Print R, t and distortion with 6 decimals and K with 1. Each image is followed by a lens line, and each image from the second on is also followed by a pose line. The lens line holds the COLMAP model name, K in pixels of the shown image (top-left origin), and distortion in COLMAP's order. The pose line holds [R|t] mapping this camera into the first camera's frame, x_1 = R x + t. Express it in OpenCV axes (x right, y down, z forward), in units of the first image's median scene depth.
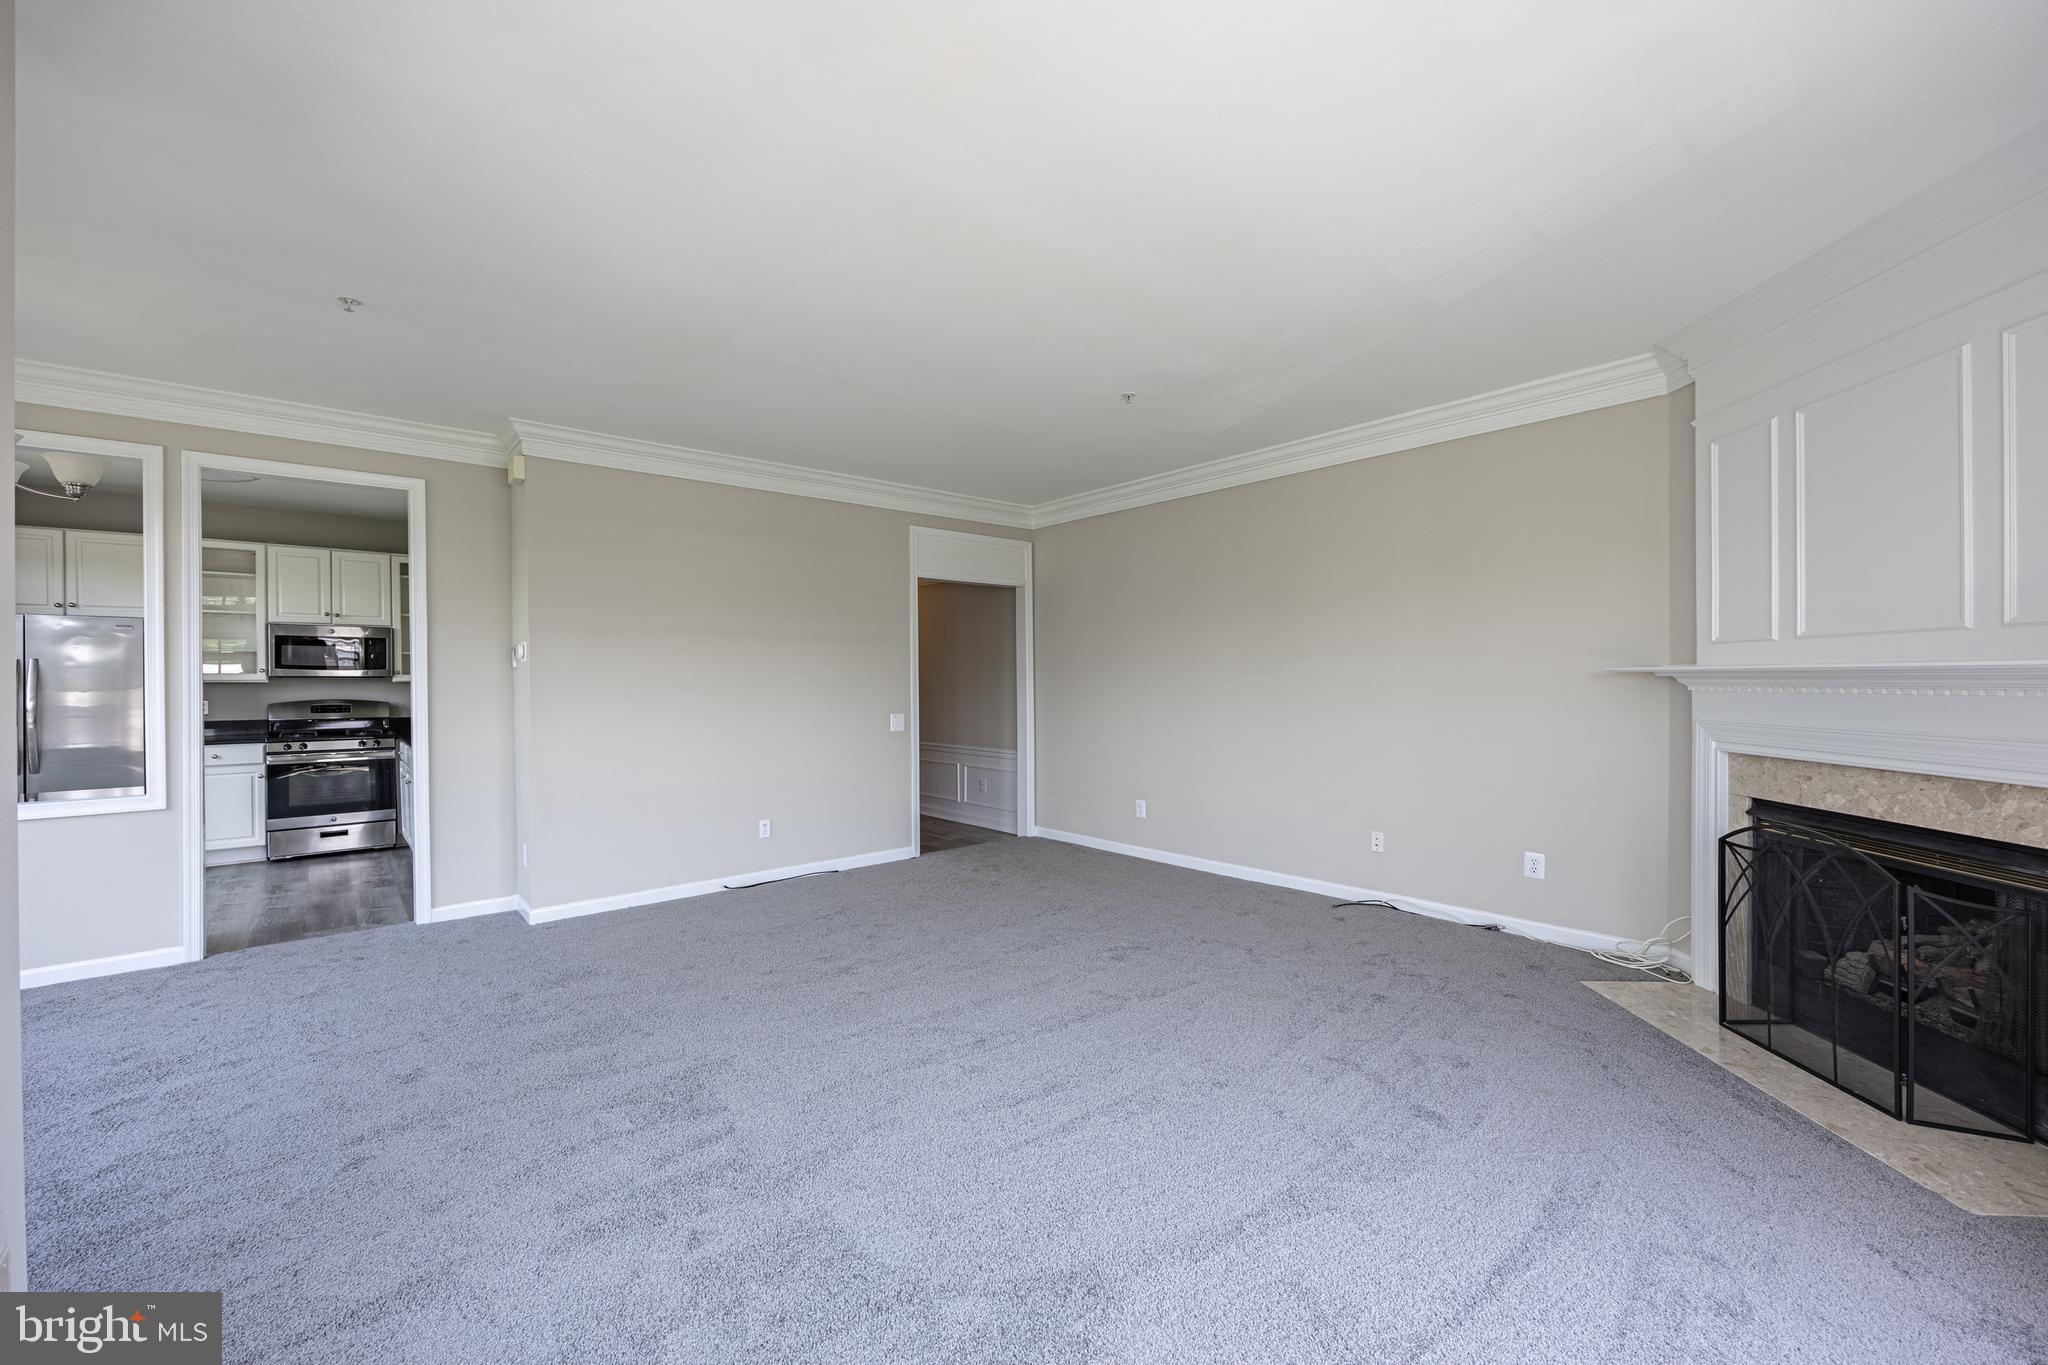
lens RADIAL K [[815.8, 0, 1020.4], [0, 815.8, 682.0], [0, 0, 1]] dist [-0.004572, 0.000176]
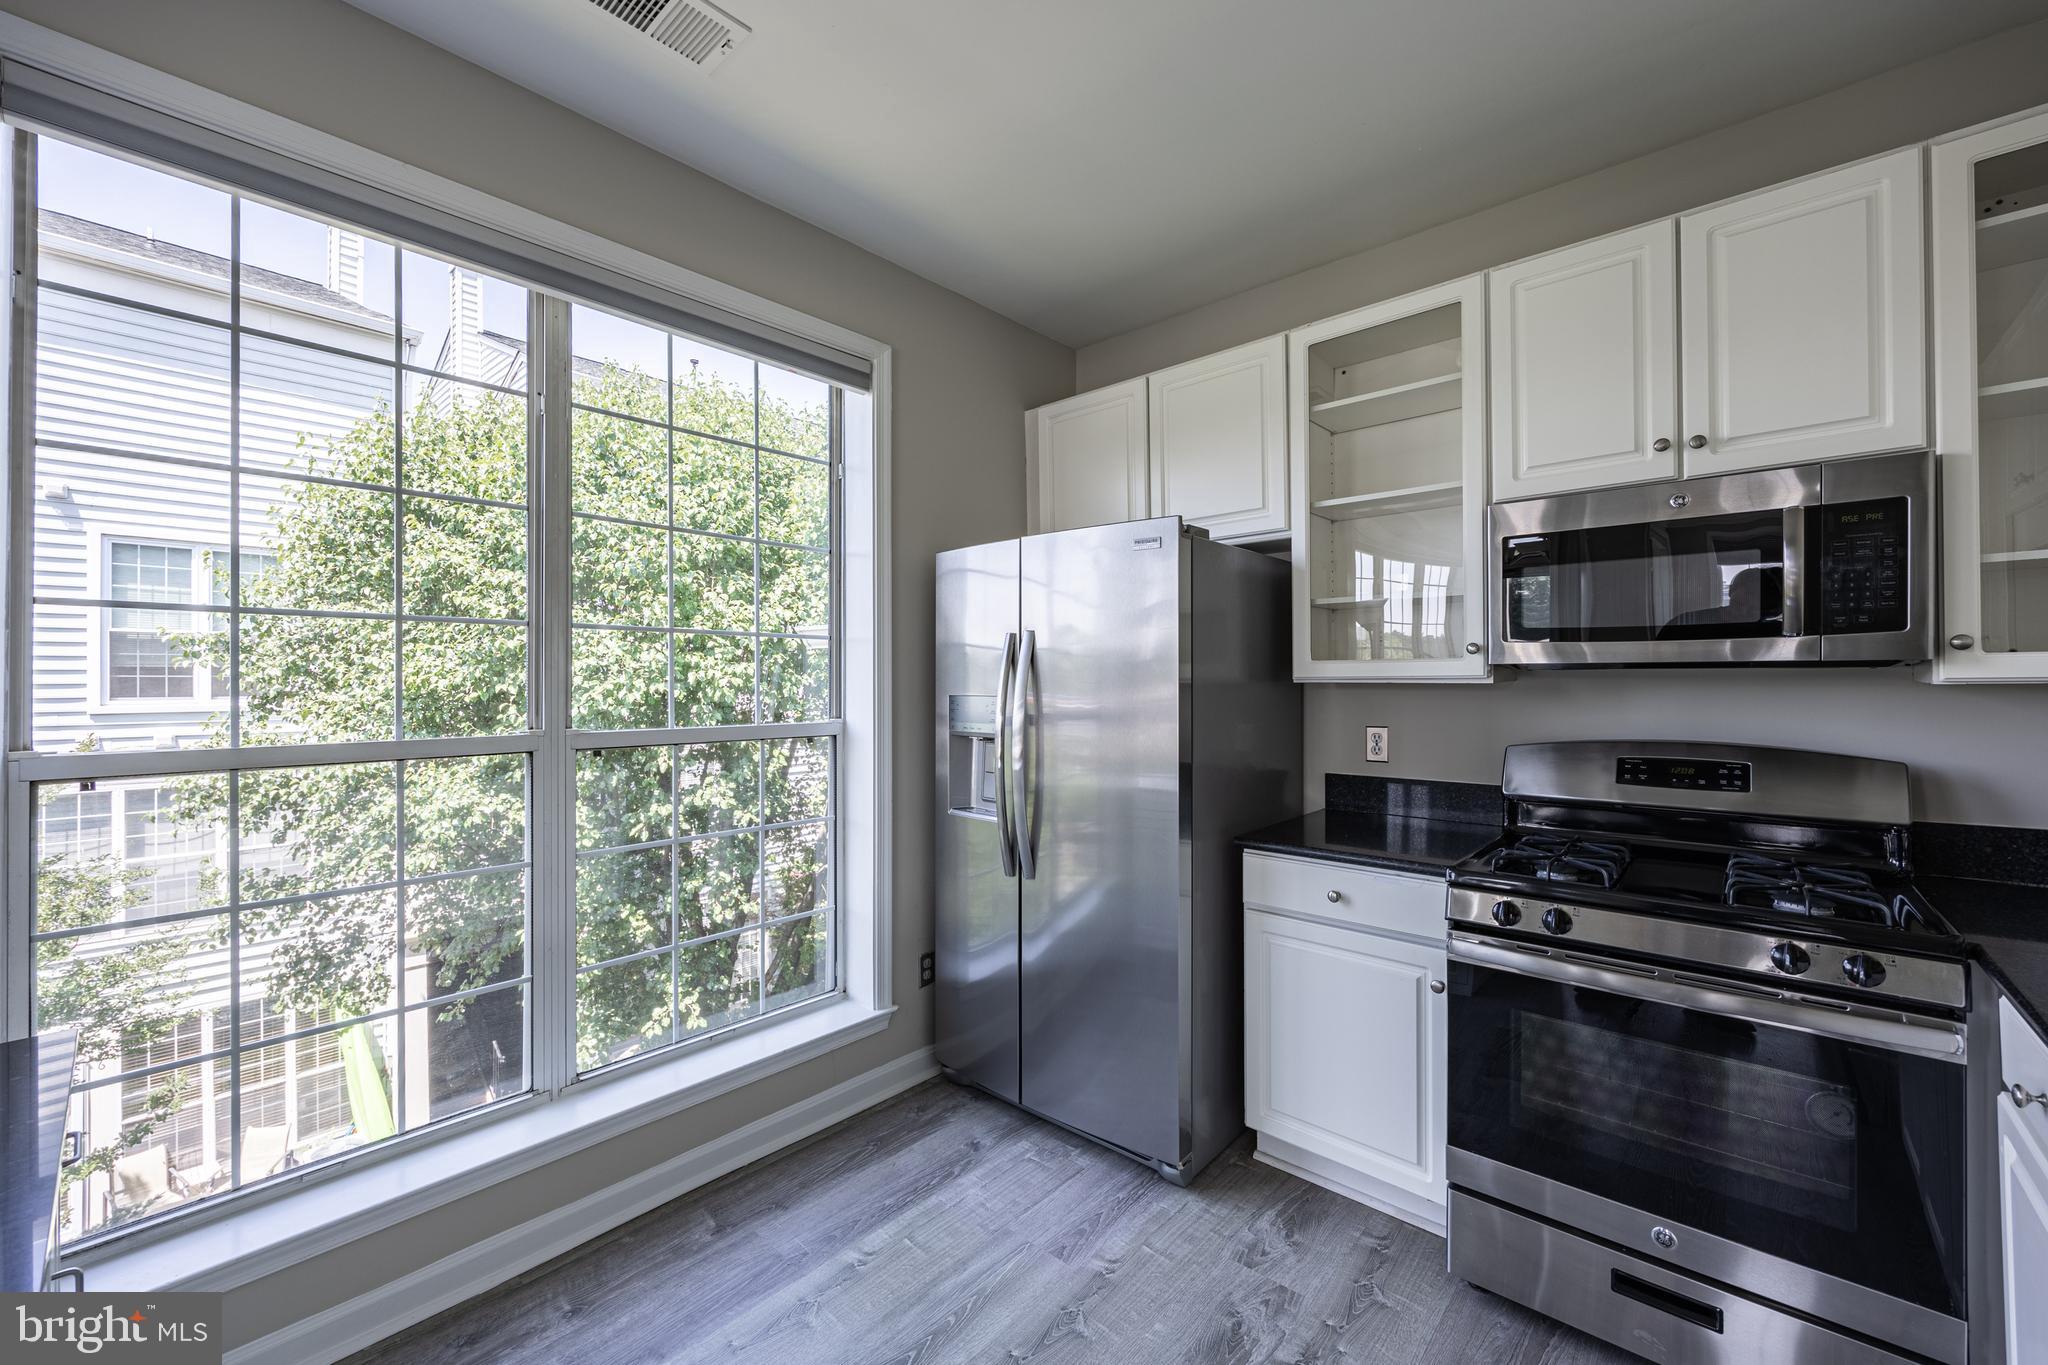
lens RADIAL K [[815.8, 0, 1019.1], [0, 815.8, 680.2], [0, 0, 1]] dist [-0.004572, 0.000176]
pose [[0.124945, -0.000461, -0.992164, -0.639296], [-0.003552, 0.999993, -0.000912, 0.000109], [0.992157, 0.003638, 0.124943, 0.792100]]
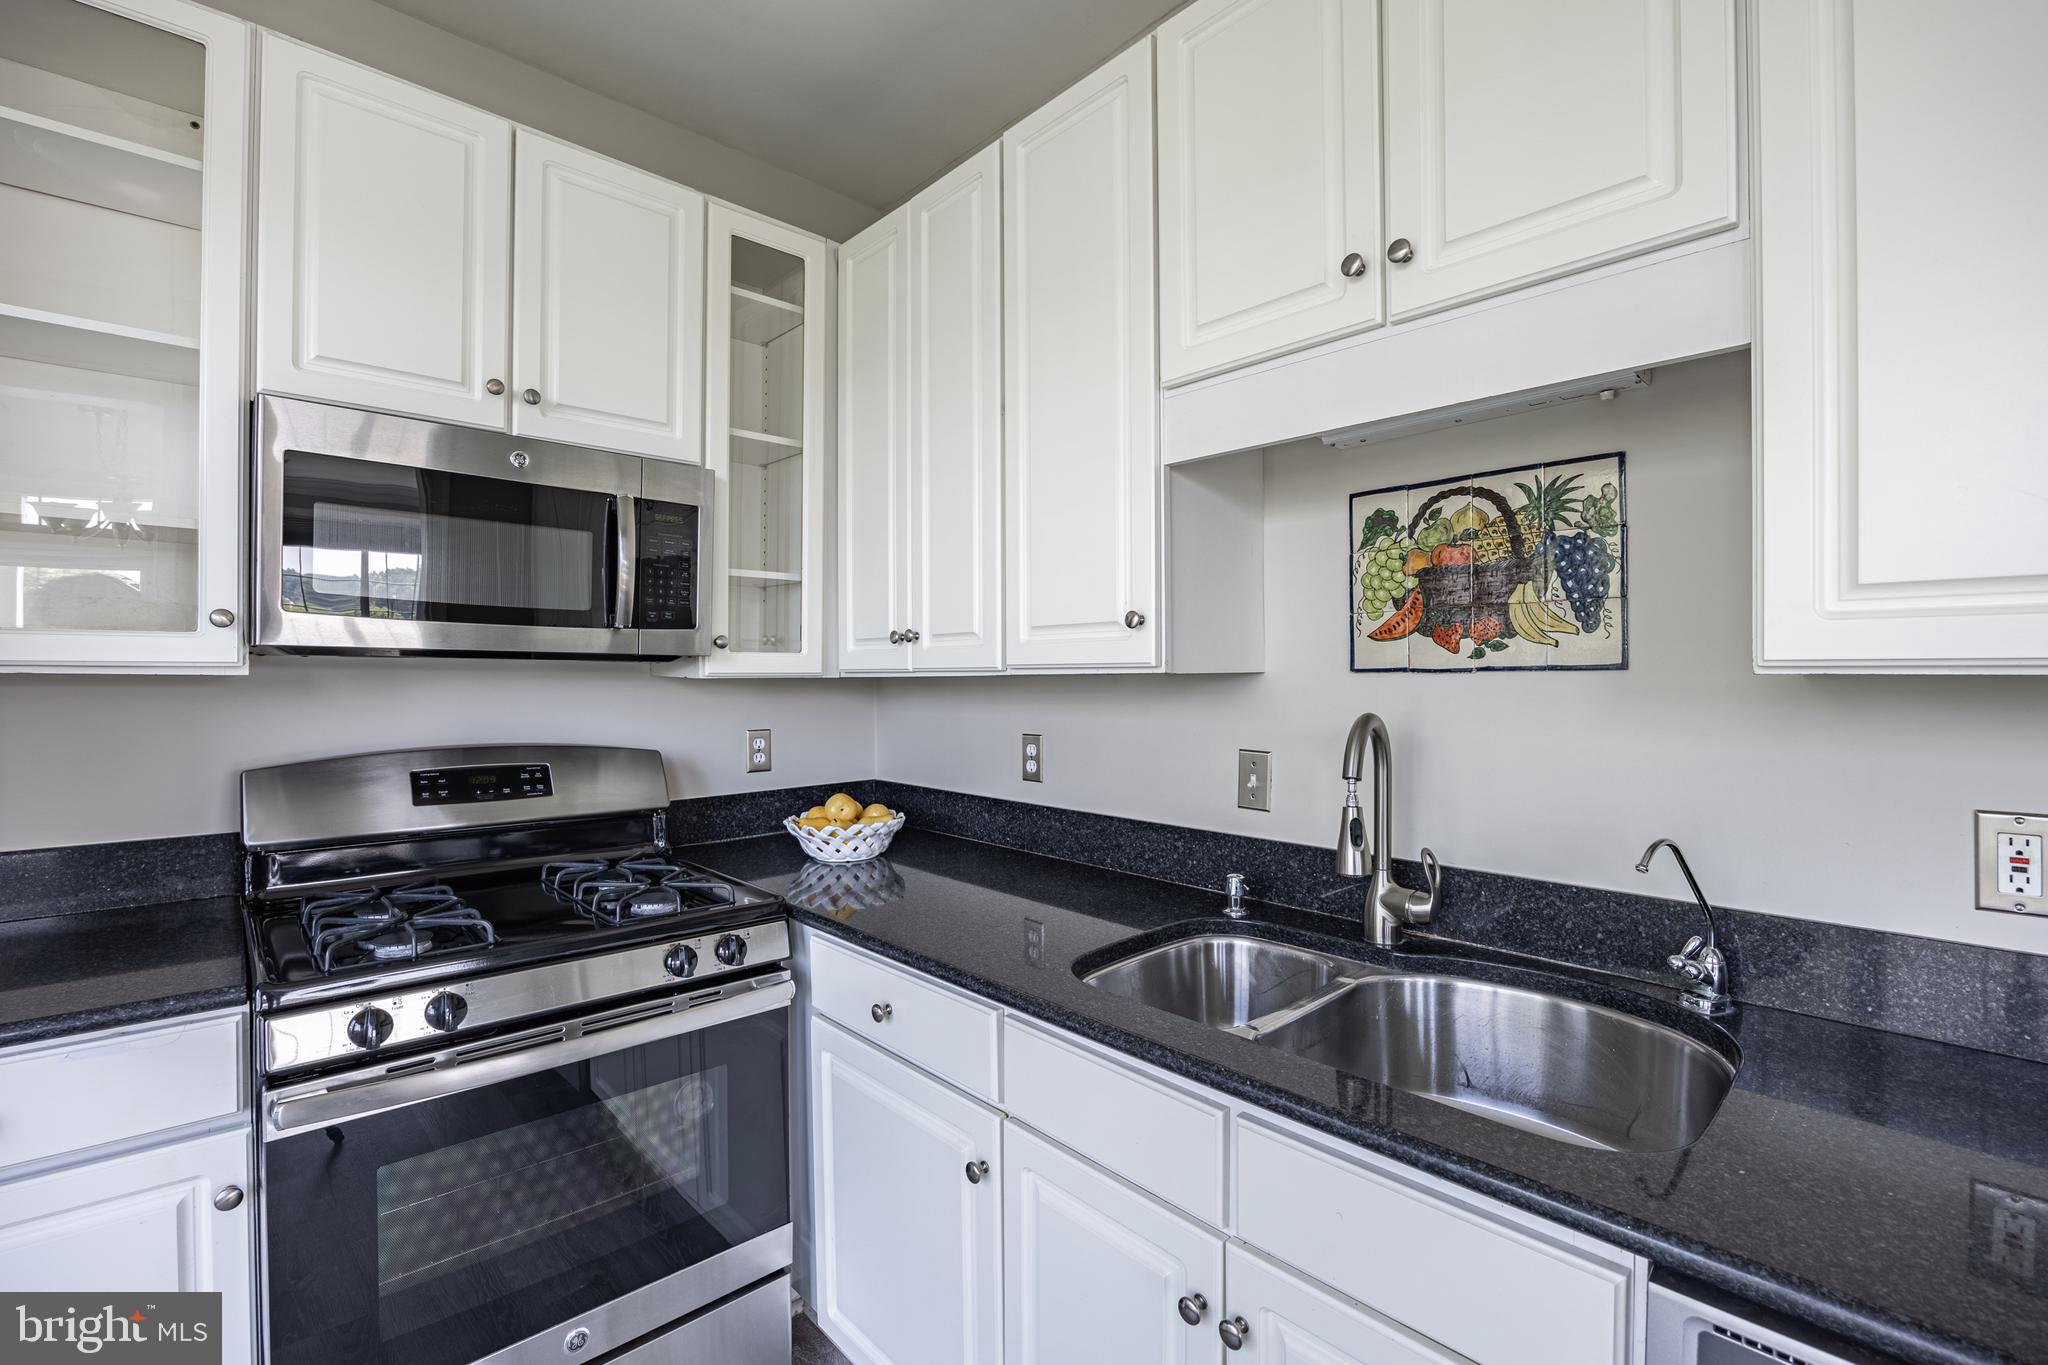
lens RADIAL K [[885.8, 0, 1018.9], [0, 885.8, 681.4], [0, 0, 1]] dist [-0.022529, 0.001080]
pose [[0.999486, 0.007999, 0.031041, -0.757622], [-0.007944, 0.999967, -0.001891, 0.000863], [-0.031055, 0.001643, 0.999516, 0.793612]]
